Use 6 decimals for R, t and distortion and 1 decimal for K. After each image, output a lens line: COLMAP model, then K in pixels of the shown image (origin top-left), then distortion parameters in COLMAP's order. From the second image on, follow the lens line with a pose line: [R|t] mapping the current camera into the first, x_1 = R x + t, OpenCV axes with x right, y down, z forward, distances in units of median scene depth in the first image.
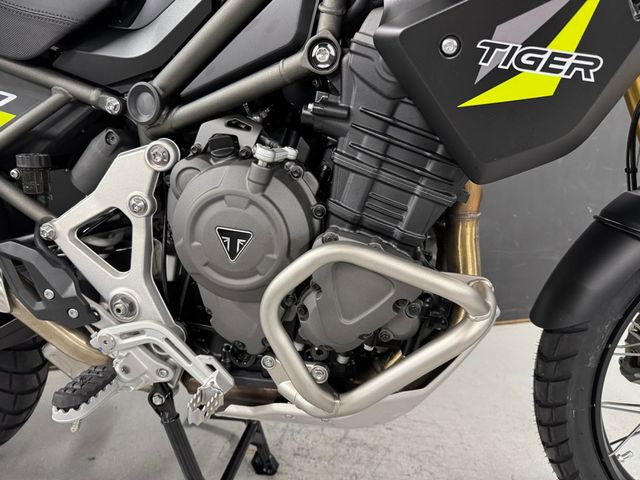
lens RADIAL K [[458.1, 0, 320.9], [0, 458.1, 259.0], [0, 0, 1]] dist [-0.043246, -0.002831]
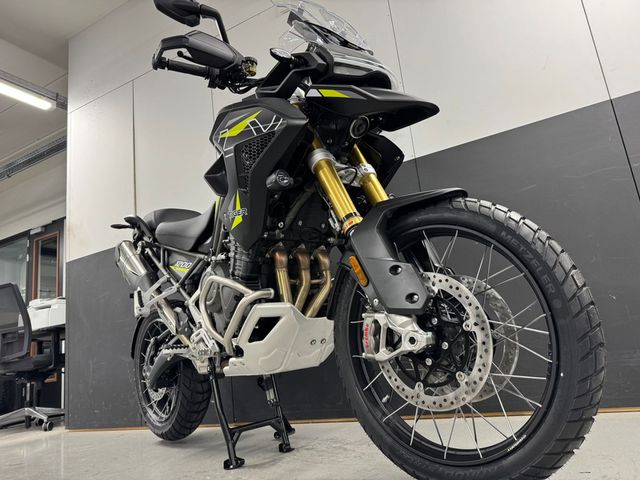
lens RADIAL K [[435.3, 0, 320.0], [0, 435.3, 240.0], [0, 0, 1]] dist [0.000753, -0.001797]
pose [[0.772316, -0.228909, -0.592561, 1.860863], [-0.067859, 0.897749, -0.435249, 0.755599], [0.631603, 0.376360, 0.677813, -0.536444]]
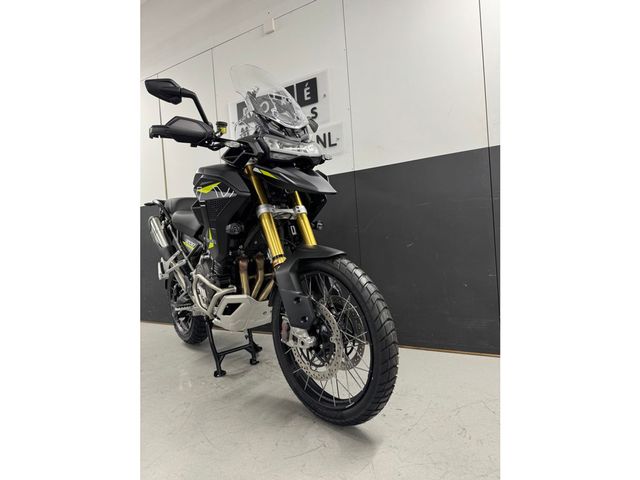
lens RADIAL K [[327.5, 0, 320.0], [0, 327.5, 240.0], [0, 0, 1]] dist [0.001199, -0.000296]
pose [[0.768297, -0.041709, -0.638733, 2.537013], [-0.114307, 0.972895, -0.201022, 0.129740], [0.629805, 0.227456, 0.742704, -0.723149]]
